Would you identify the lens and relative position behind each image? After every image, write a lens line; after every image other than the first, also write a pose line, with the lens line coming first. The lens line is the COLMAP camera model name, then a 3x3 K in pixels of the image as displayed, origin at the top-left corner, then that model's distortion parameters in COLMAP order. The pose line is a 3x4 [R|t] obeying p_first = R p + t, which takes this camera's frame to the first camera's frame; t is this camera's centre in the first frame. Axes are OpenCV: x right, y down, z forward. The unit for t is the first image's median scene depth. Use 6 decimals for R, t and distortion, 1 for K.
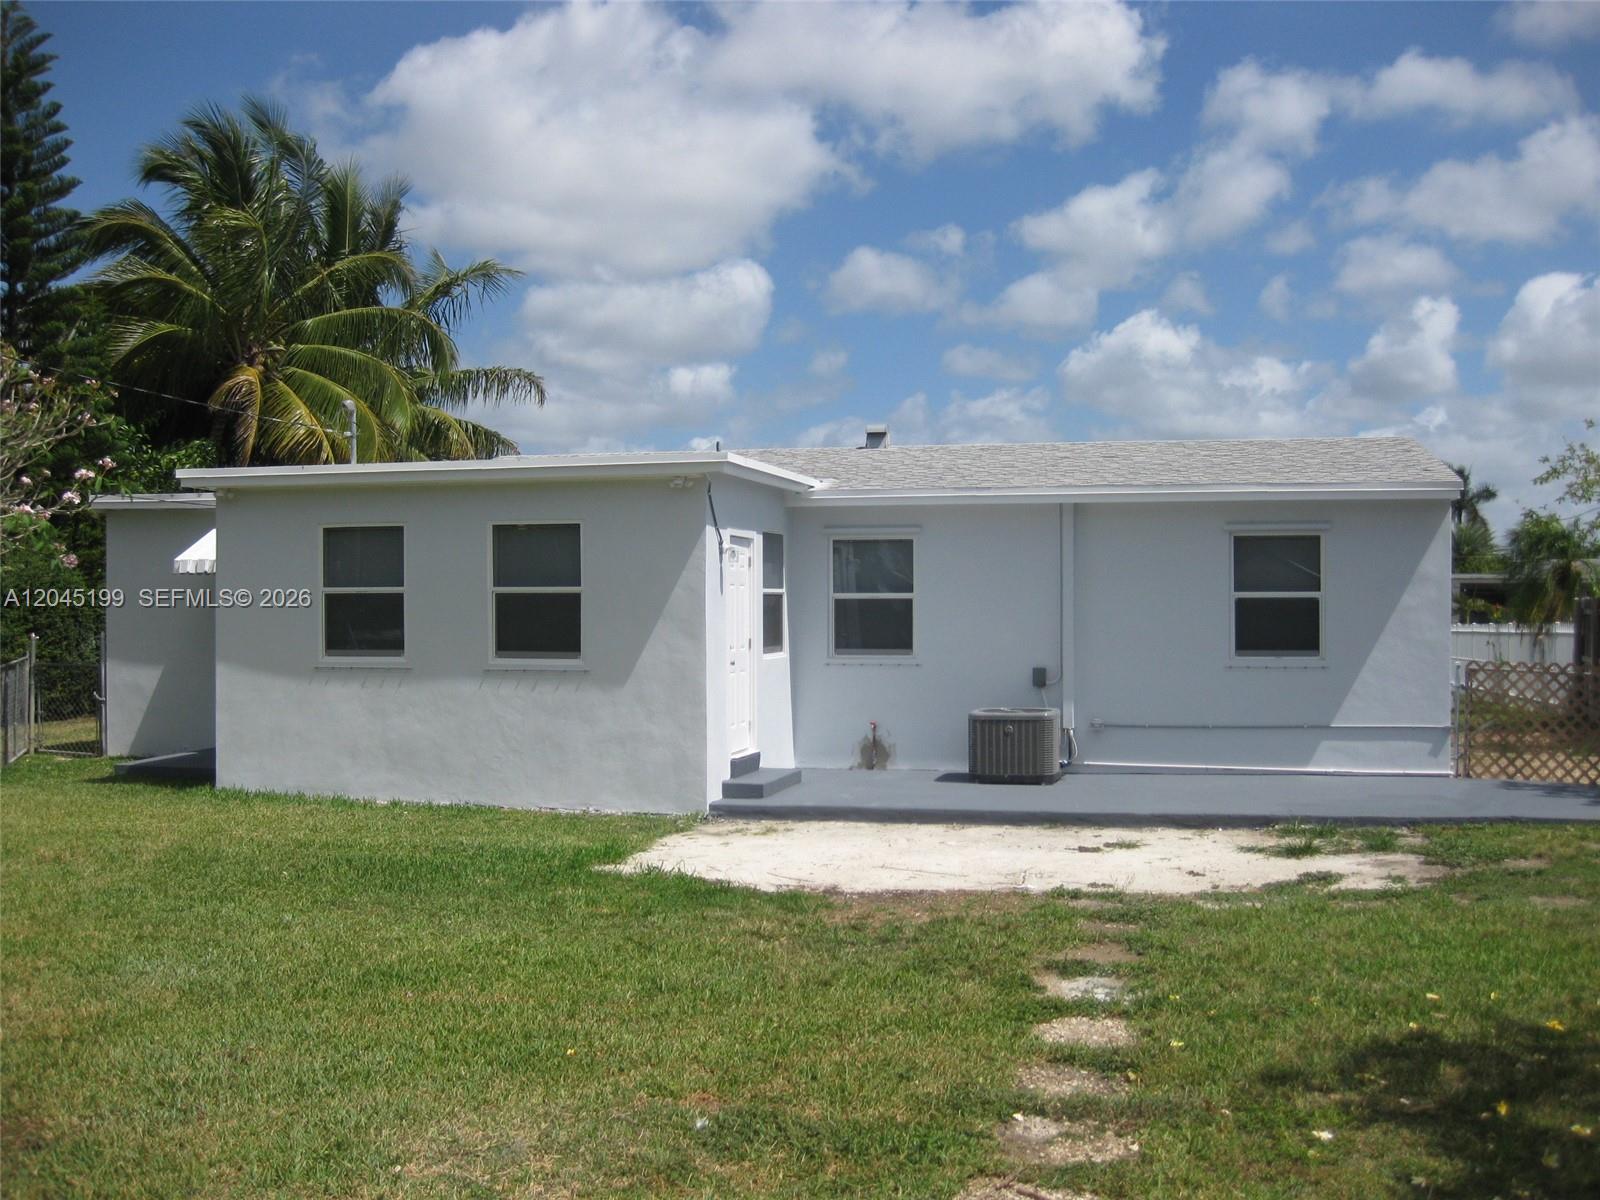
lens RADIAL K [[1660.7, 0, 827.1], [0, 1660.7, 600.4], [0, 0, 1]] dist [-0.198395, 0.234867]
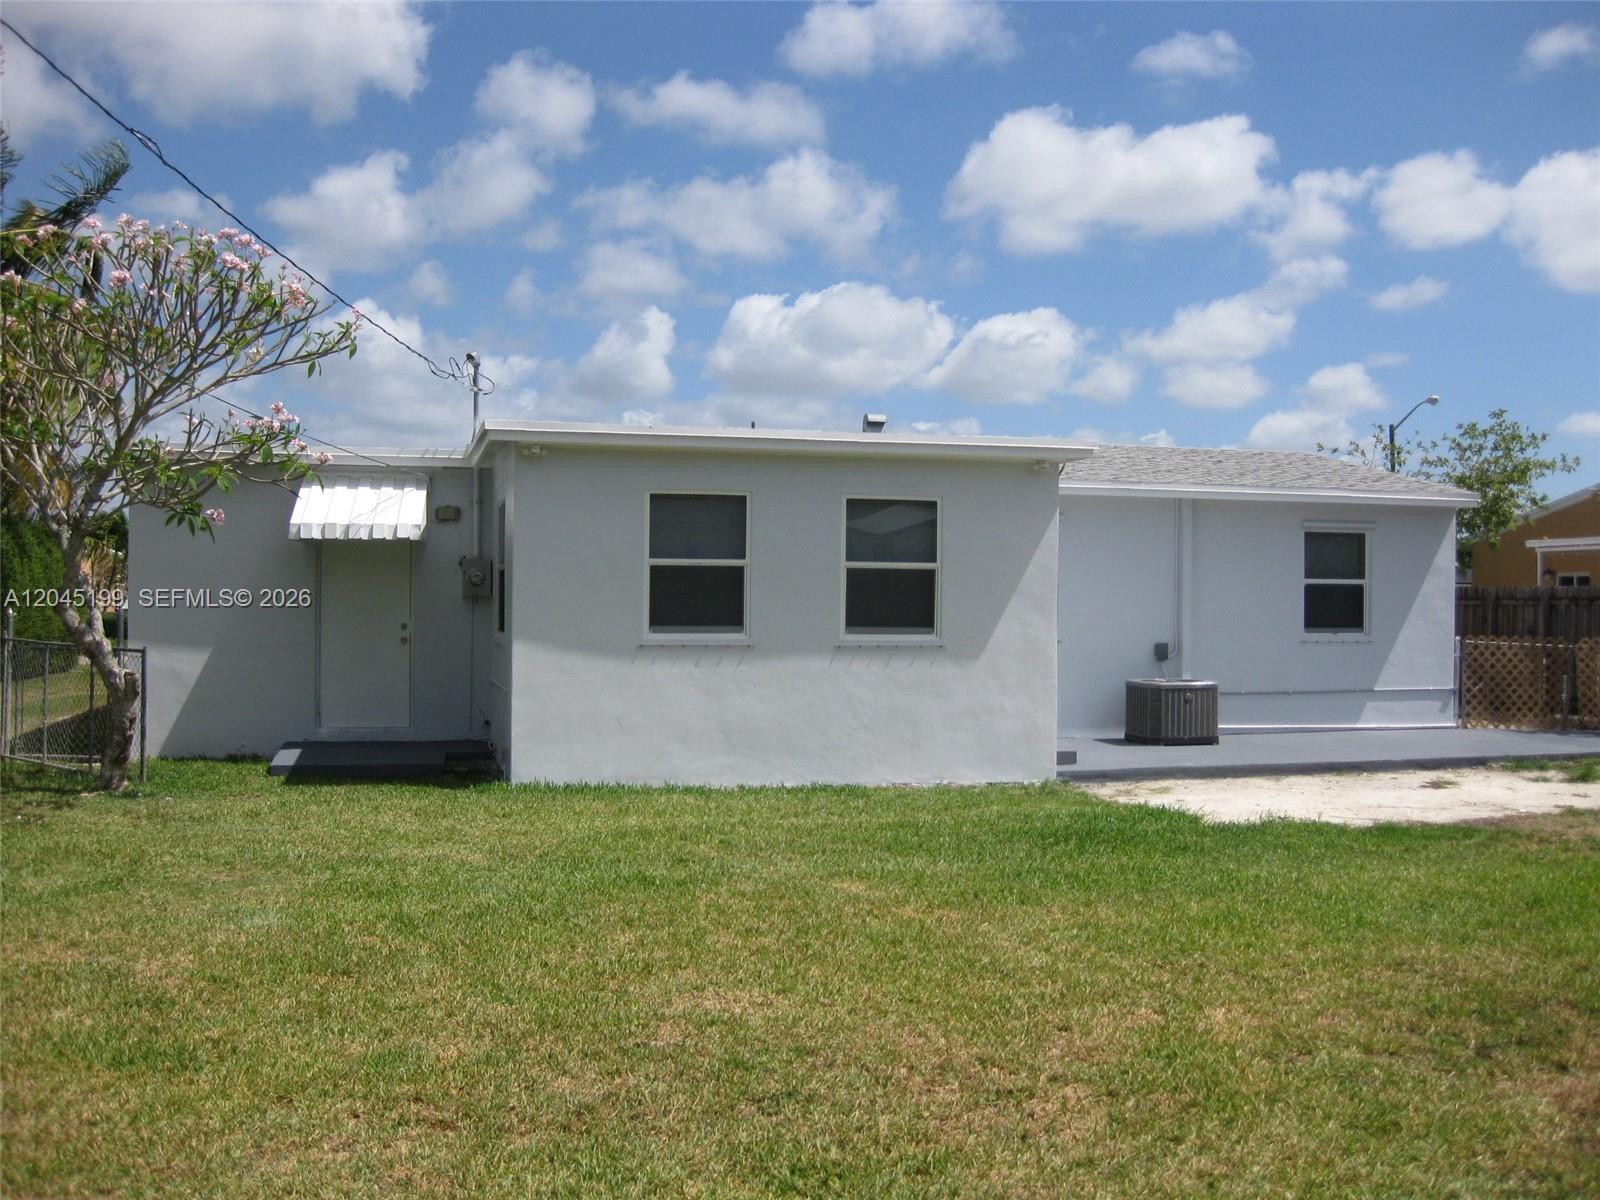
lens RADIAL K [[1660.7, 0, 827.1], [0, 1660.7, 600.4], [0, 0, 1]] dist [-0.198395, 0.234867]
pose [[0.880226, 0.008271, 0.474482, -0.626449], [-0.010726, 0.999939, 0.002467, 0.011553], [-0.474433, -0.007261, 0.880262, 0.122803]]
